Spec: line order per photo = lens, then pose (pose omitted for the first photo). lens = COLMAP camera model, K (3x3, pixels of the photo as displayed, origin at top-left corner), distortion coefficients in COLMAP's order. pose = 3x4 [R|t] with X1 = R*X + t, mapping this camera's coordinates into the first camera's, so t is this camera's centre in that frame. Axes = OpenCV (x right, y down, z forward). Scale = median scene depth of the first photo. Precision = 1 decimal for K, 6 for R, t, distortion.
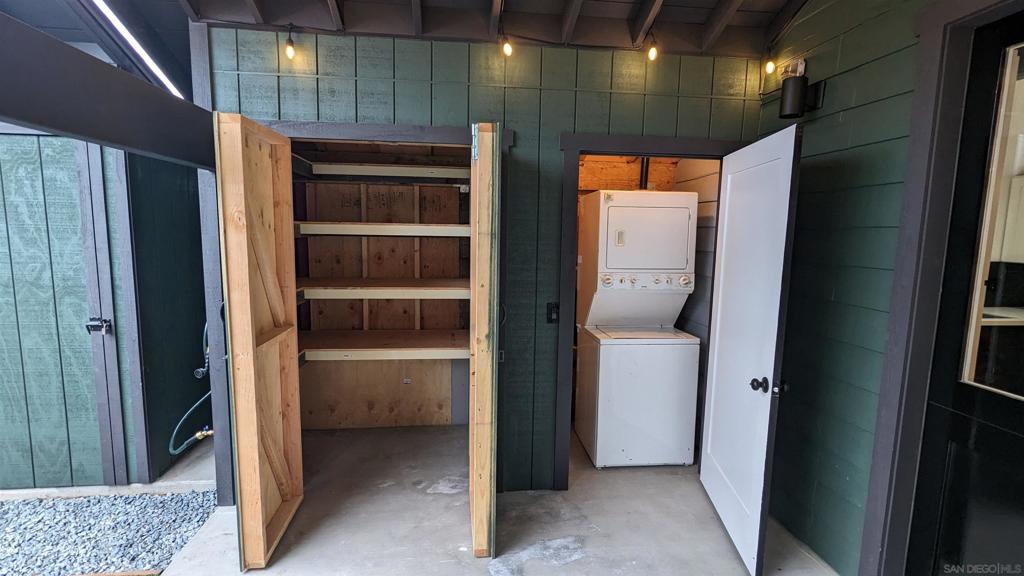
lens RADIAL K [[482.0, 0, 512.0], [0, 482.0, 288.0], [0, 0, 1]] dist [-0.000806, 0.000164]
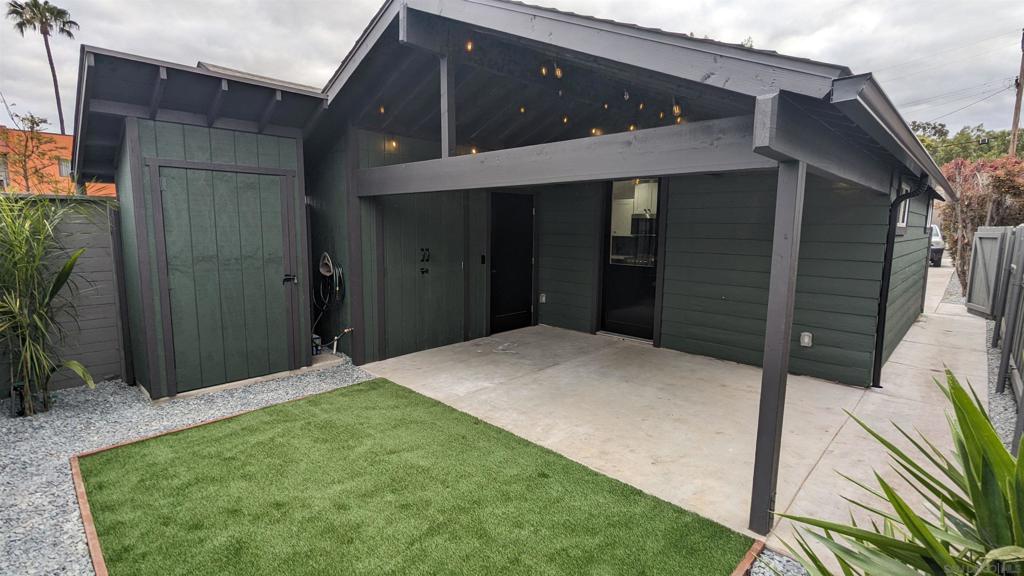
lens RADIAL K [[482.0, 0, 512.0], [0, 482.0, 288.0], [0, 0, 1]] dist [-0.000806, 0.000164]
pose [[0.764836, -0.092792, 0.637507, -1.895721], [0.083400, 0.995507, 0.044842, 0.139320], [-0.638804, 0.018871, 0.769138, -1.289884]]
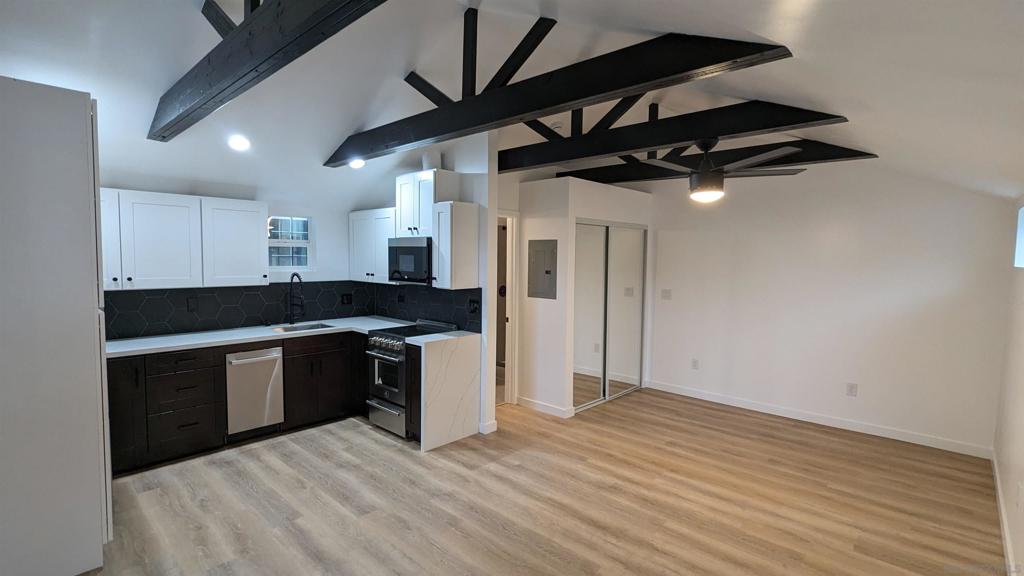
lens RADIAL K [[482.0, 0, 512.0], [0, 482.0, 288.0], [0, 0, 1]] dist [-0.000806, 0.000164]
pose [[0.755908, -0.050780, 0.652706, 1.140743], [0.081839, 0.996496, -0.017253, 0.040315], [-0.649543, 0.066458, 0.757415, -0.436654]]
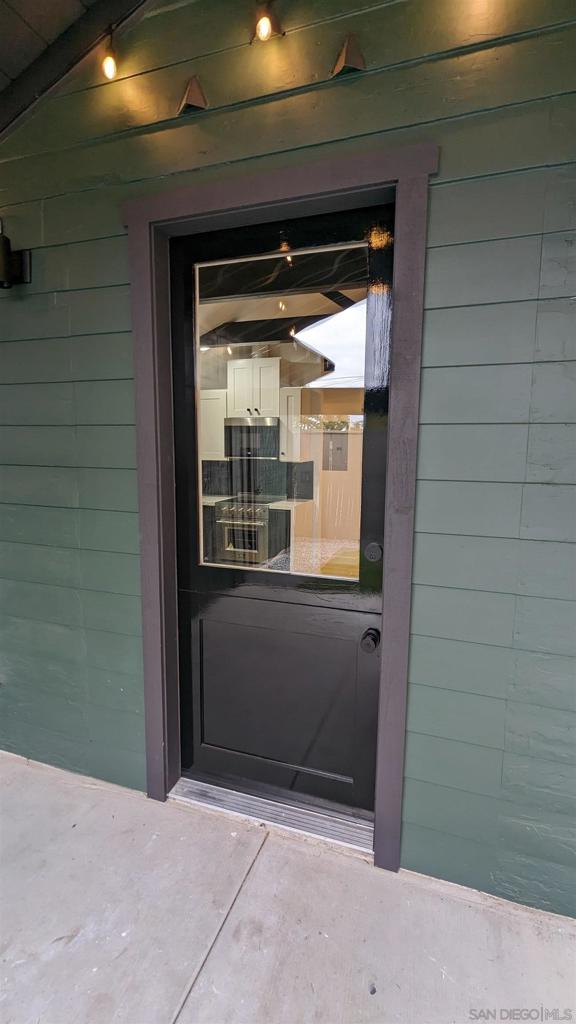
lens RADIAL K [[482.0, 0, 284.6], [0, 482.0, 509.9], [0, 0, 1]] dist [-0.000806, 0.000164]
pose [[0.436940, -0.135734, 0.889191, 0.039276], [0.112112, 0.989058, 0.095887, -0.015044], [-0.892477, 0.057792, 0.447376, 0.288696]]
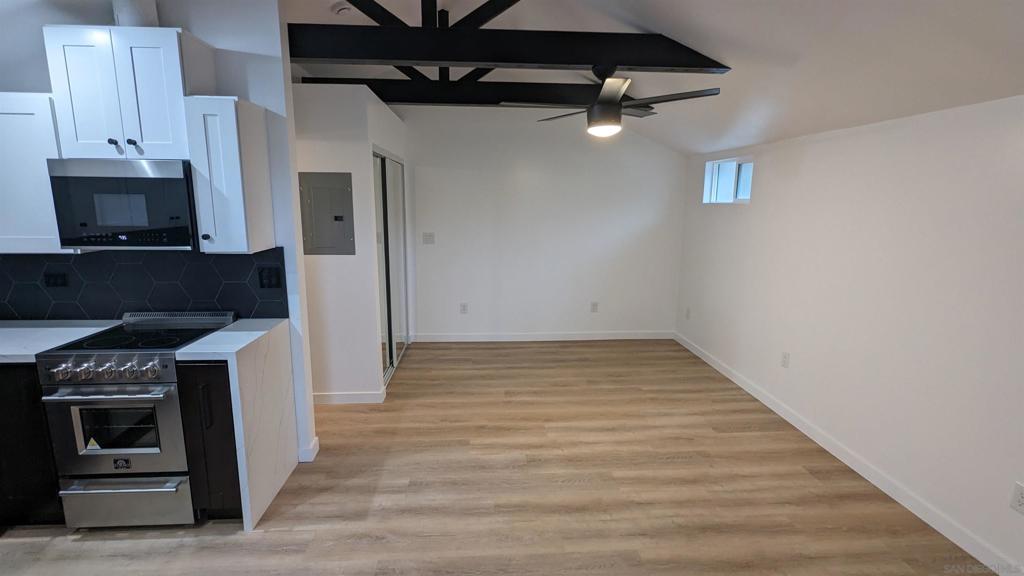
lens RADIAL K [[482.0, 0, 512.0], [0, 482.0, 288.0], [0, 0, 1]] dist [-0.000806, 0.000164]
pose [[0.041554, -0.196639, 0.979595, 1.113570], [0.118345, 0.974509, 0.190598, -0.079351], [-0.992103, 0.108010, 0.063766, 0.576080]]
